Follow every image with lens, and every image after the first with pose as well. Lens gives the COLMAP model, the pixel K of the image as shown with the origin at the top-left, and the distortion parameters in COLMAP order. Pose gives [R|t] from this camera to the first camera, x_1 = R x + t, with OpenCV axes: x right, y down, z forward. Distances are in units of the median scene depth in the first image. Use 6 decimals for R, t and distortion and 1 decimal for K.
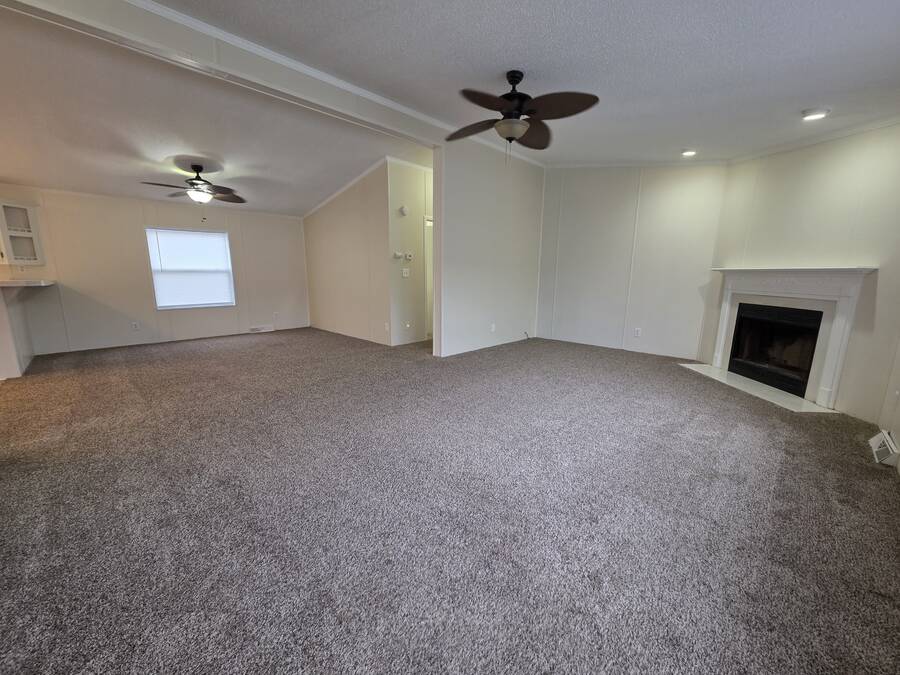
lens RADIAL K [[358.4, 0, 450.3], [0, 358.4, 341.8], [0, 0, 1]] dist [0.001674, -0.000369]
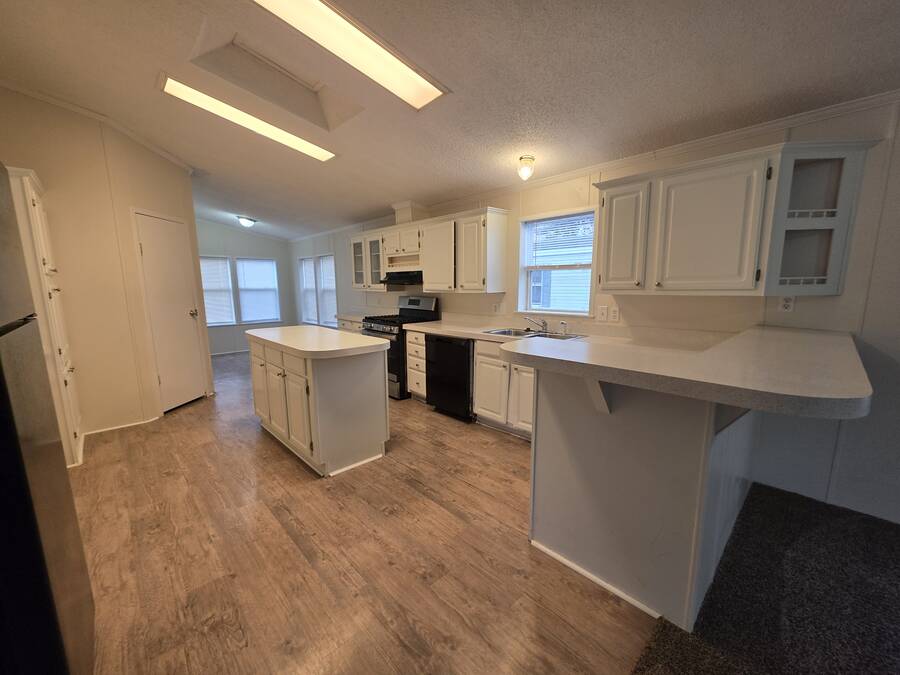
lens RADIAL K [[358.4, 0, 450.3], [0, 358.4, 341.8], [0, 0, 1]] dist [0.001674, -0.000369]
pose [[-0.017888, 0.149579, -0.988588, -0.718936], [-0.178067, 0.972463, 0.150361, -0.146873], [0.983856, 0.178725, 0.009239, 0.578189]]
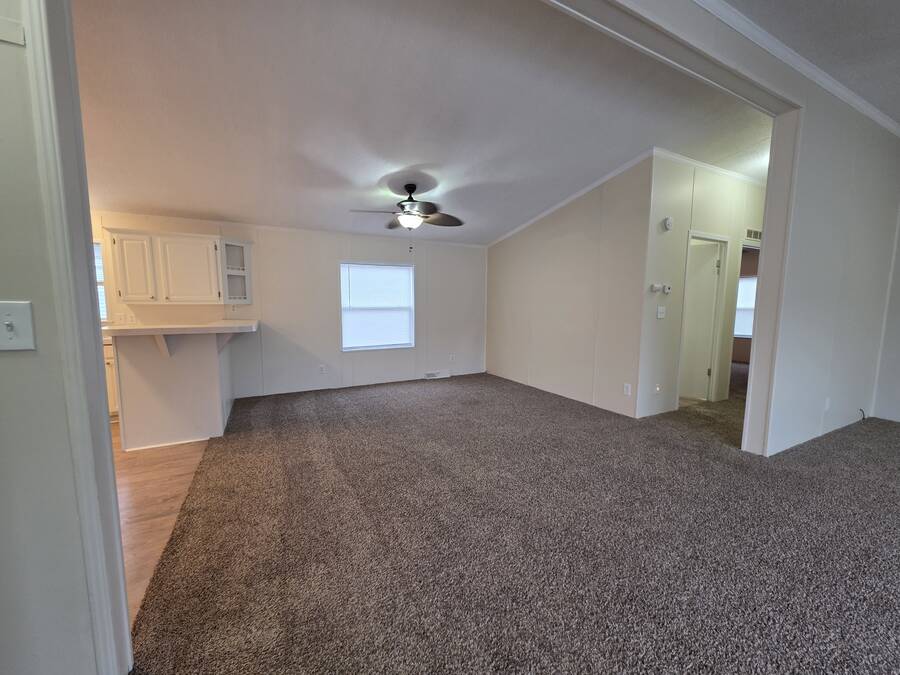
lens RADIAL K [[358.4, 0, 450.3], [0, 358.4, 341.8], [0, 0, 1]] dist [0.001674, -0.000369]
pose [[0.953505, 0.028830, -0.299995, -0.345448], [-0.053764, 0.995719, -0.075192, -0.072373], [0.296543, 0.087825, 0.950973, 0.264746]]
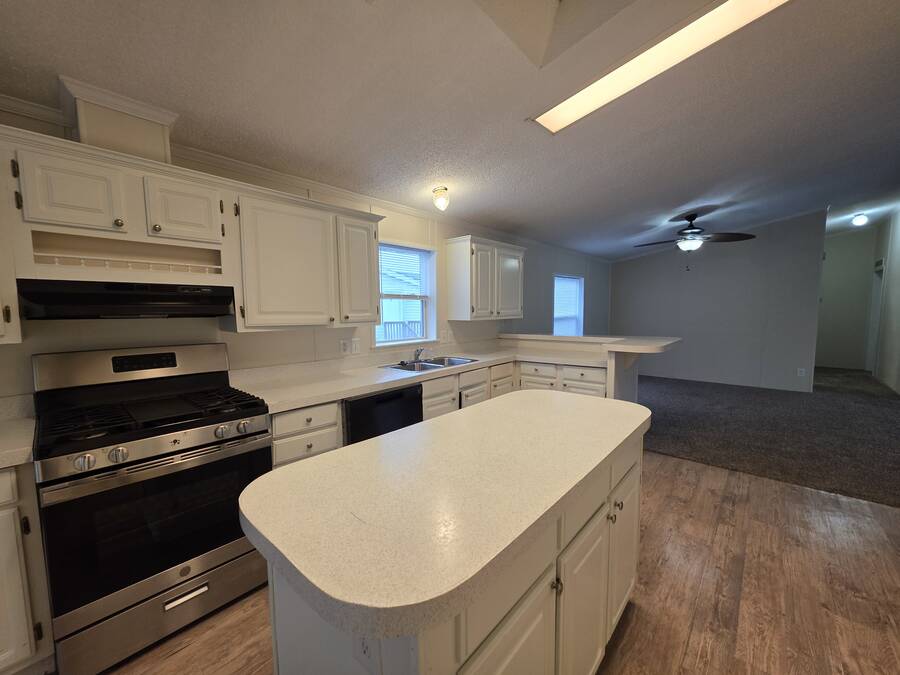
lens RADIAL K [[359.0, 0, 450.2], [0, 359.0, 339.0], [0, 0, 1]] dist [0.001475, 0.001038]
pose [[0.998042, -0.021820, 0.058621, -1.368559], [0.027736, 0.994389, -0.102083, -0.066654], [-0.056065, 0.103509, 0.993047, 0.088158]]
